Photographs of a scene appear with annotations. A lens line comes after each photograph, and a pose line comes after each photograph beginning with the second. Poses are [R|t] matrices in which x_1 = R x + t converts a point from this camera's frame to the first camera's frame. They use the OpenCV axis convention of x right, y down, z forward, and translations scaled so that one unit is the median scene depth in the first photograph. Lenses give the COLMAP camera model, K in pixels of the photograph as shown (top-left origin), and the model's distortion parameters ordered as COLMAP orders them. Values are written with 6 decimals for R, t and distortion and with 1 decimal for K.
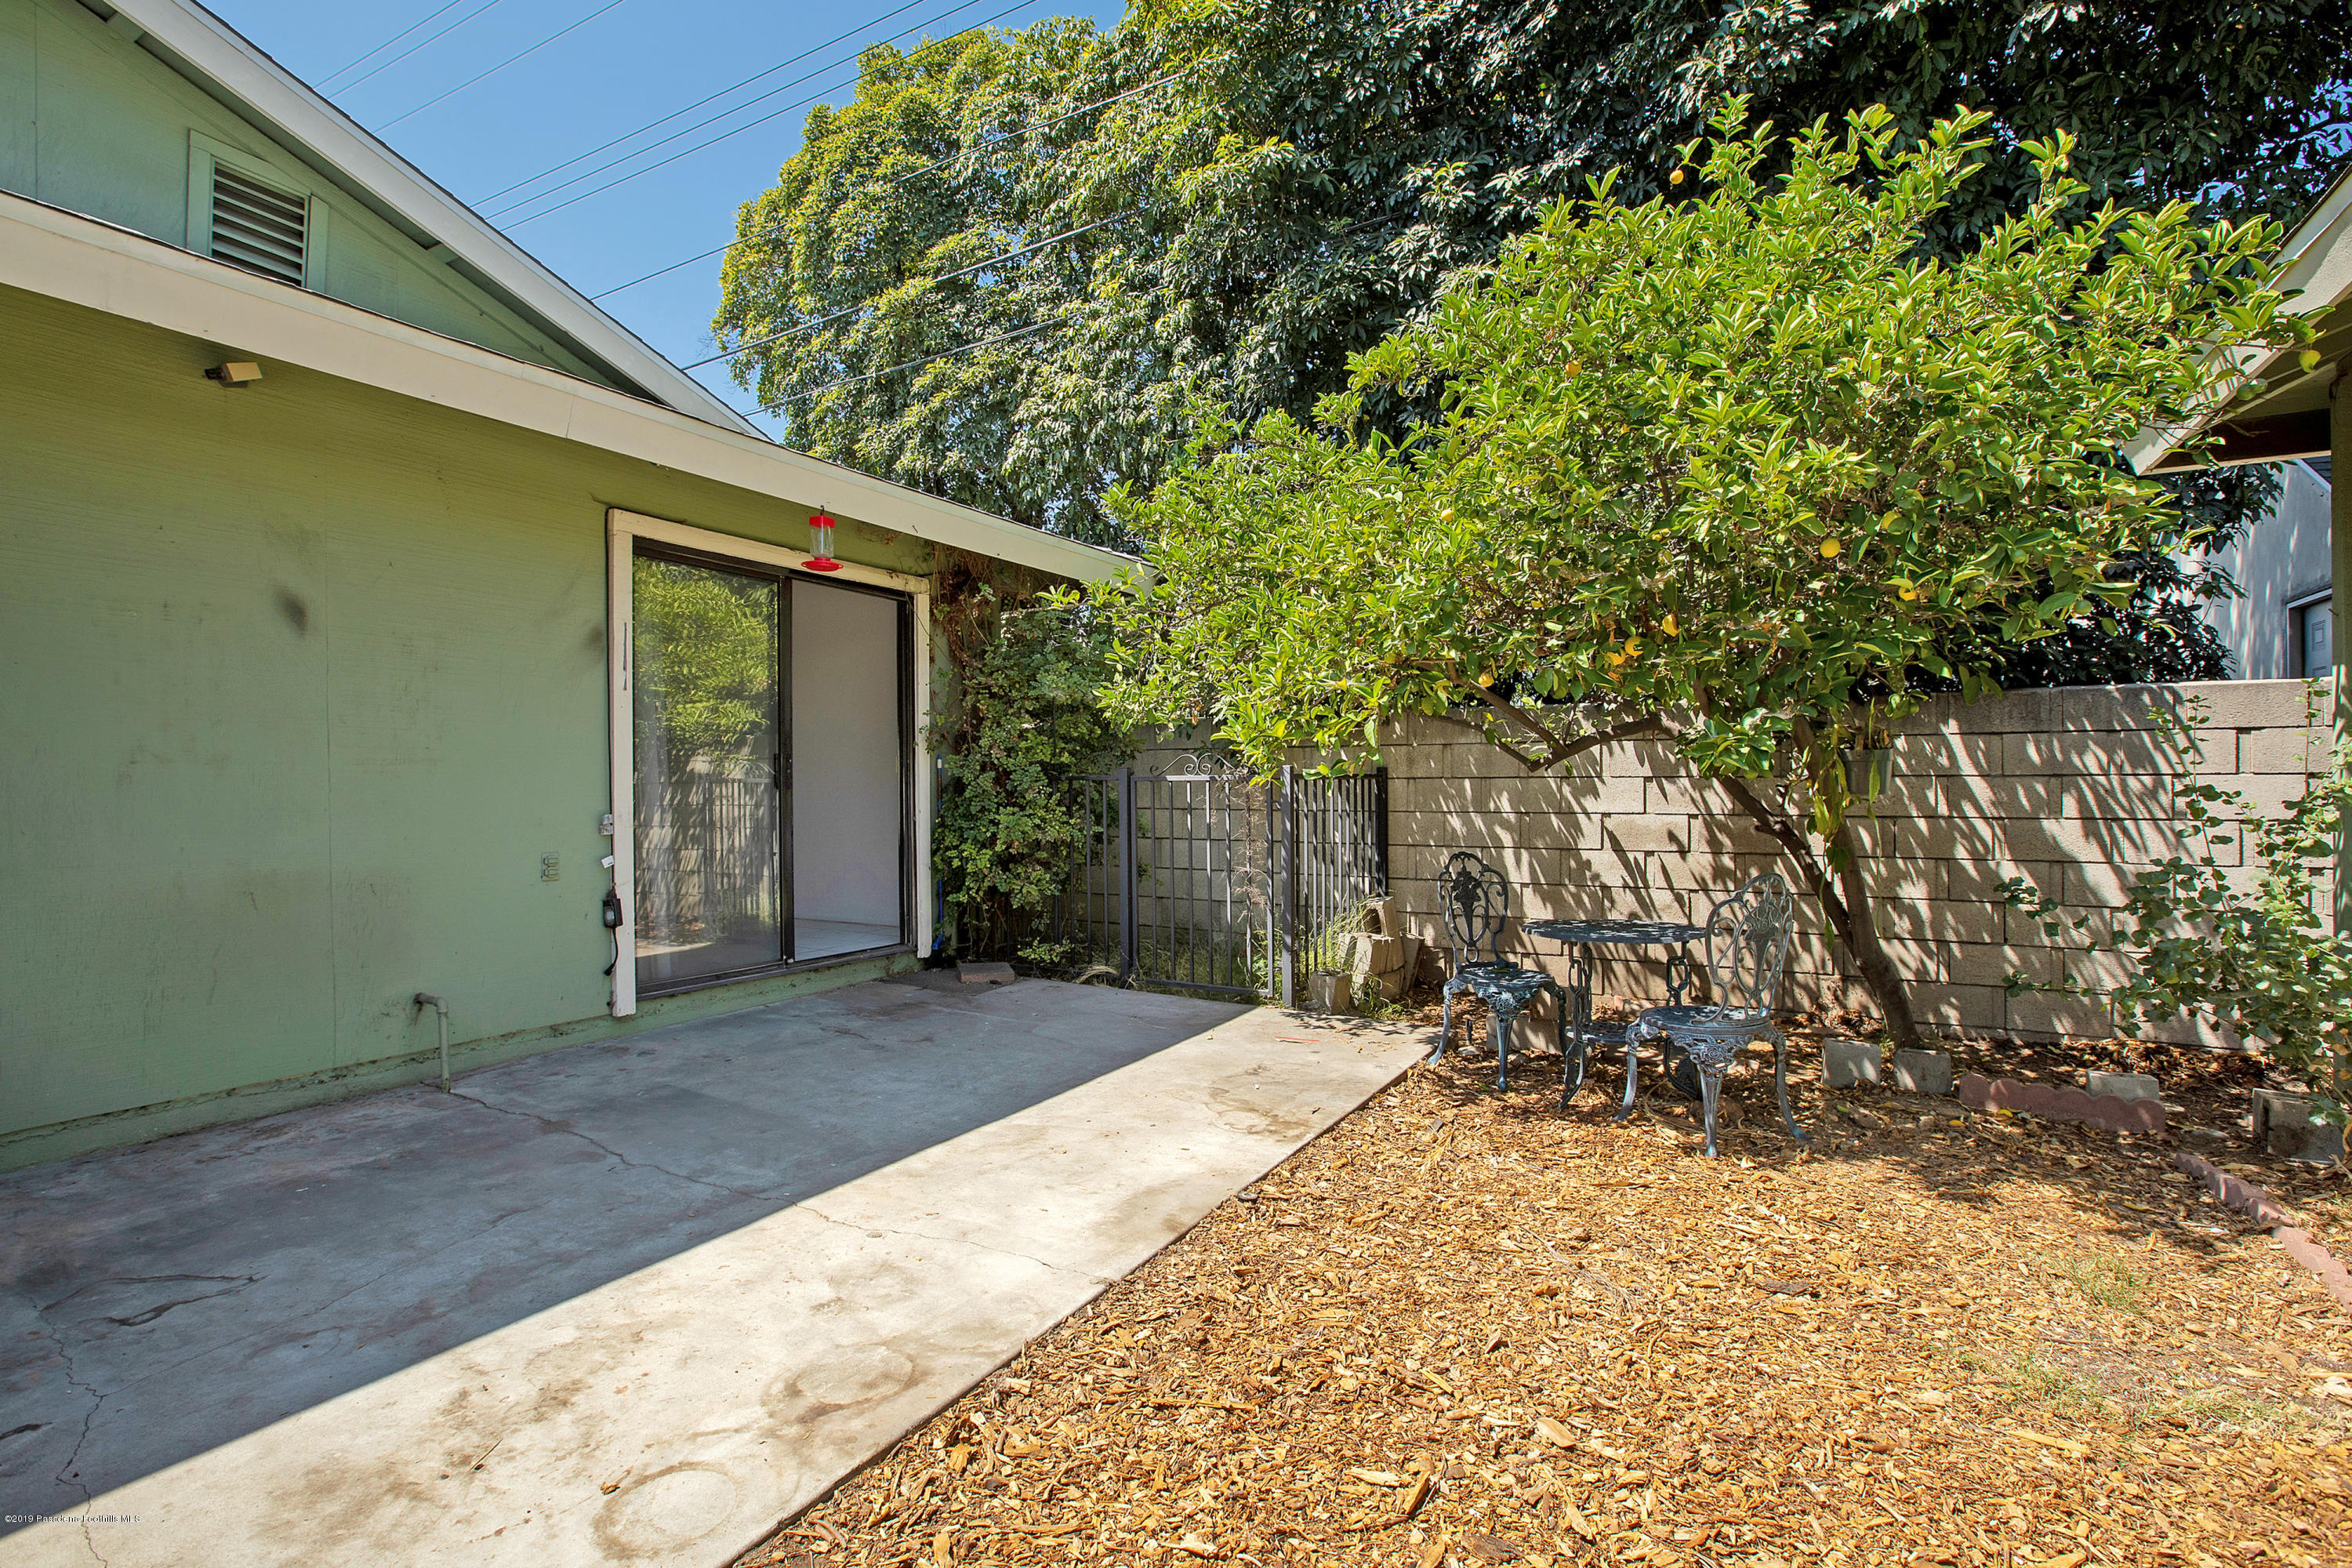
lens RADIAL K [[1082.8, 0, 1177.0], [0, 1082.8, 779.7], [0, 0, 1]] dist [-0.001334, -0.000162]
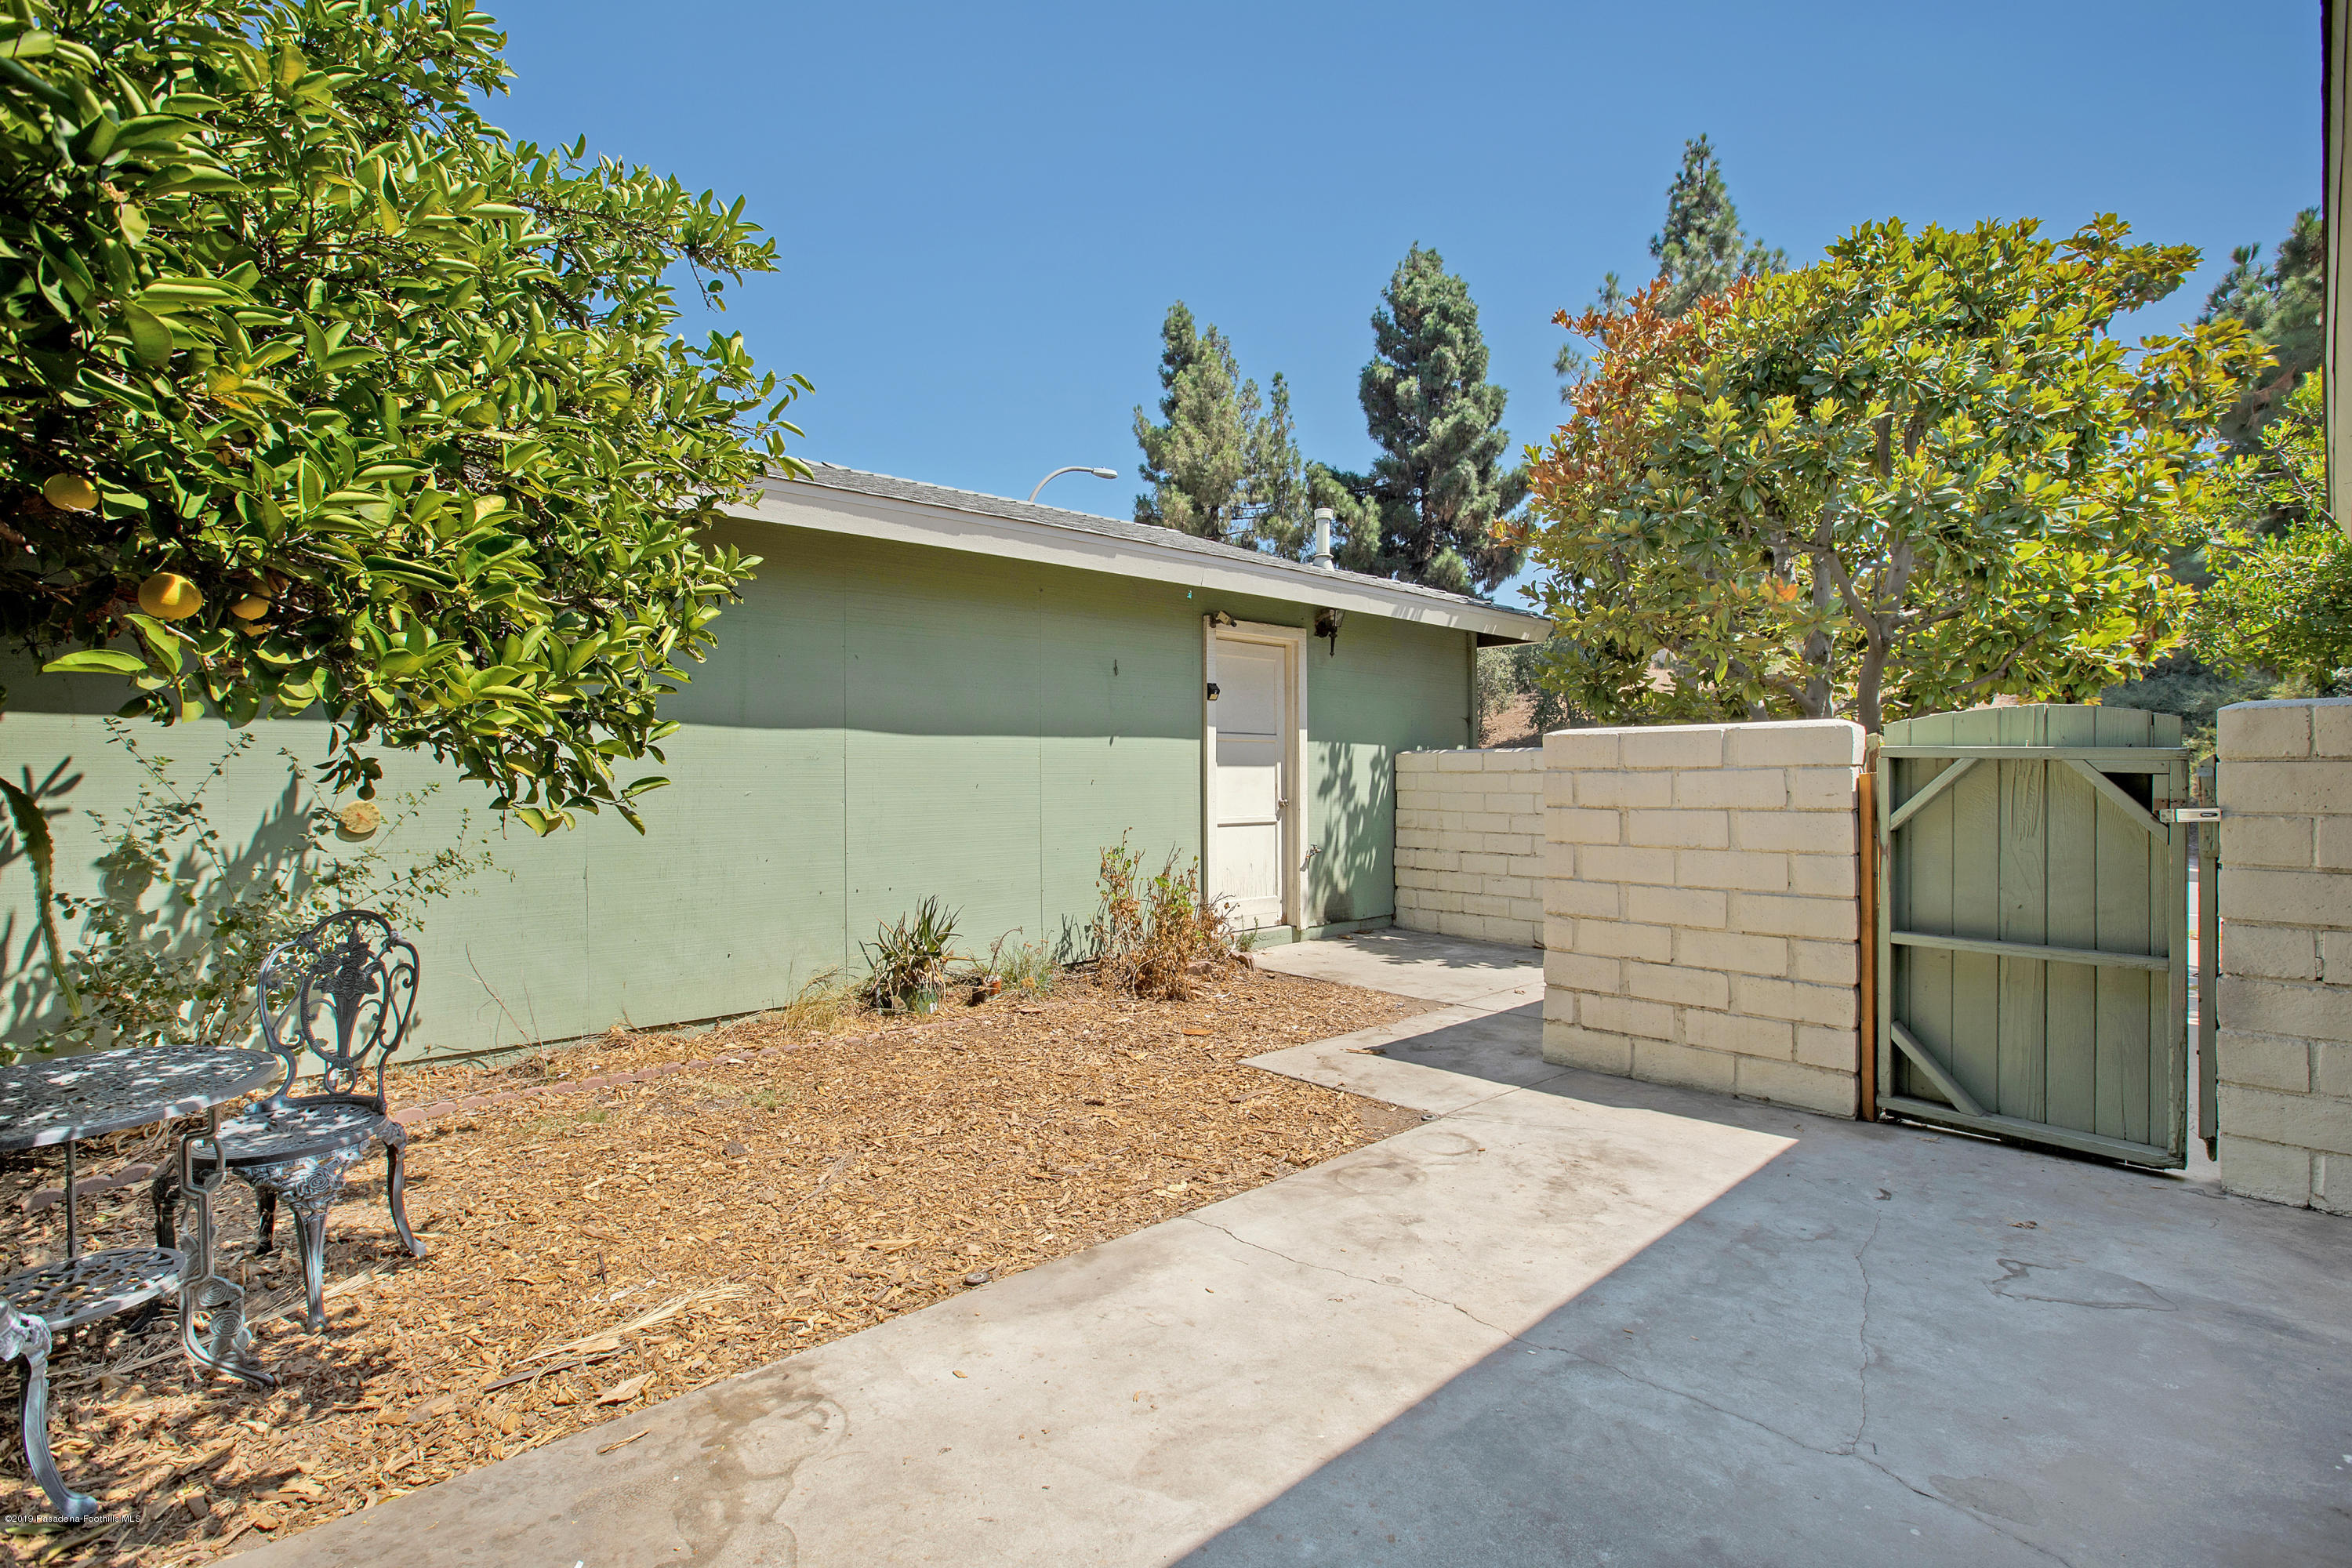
lens RADIAL K [[1082.8, 0, 1179.0], [0, 1082.8, 777.4], [0, 0, 1]] dist [-0.001334, -0.000162]
pose [[-0.949334, 0.003786, 0.314245, -0.384288], [0.003438, 0.999993, -0.001660, -0.014569], [-0.314249, -0.000495, -0.949340, 1.881415]]
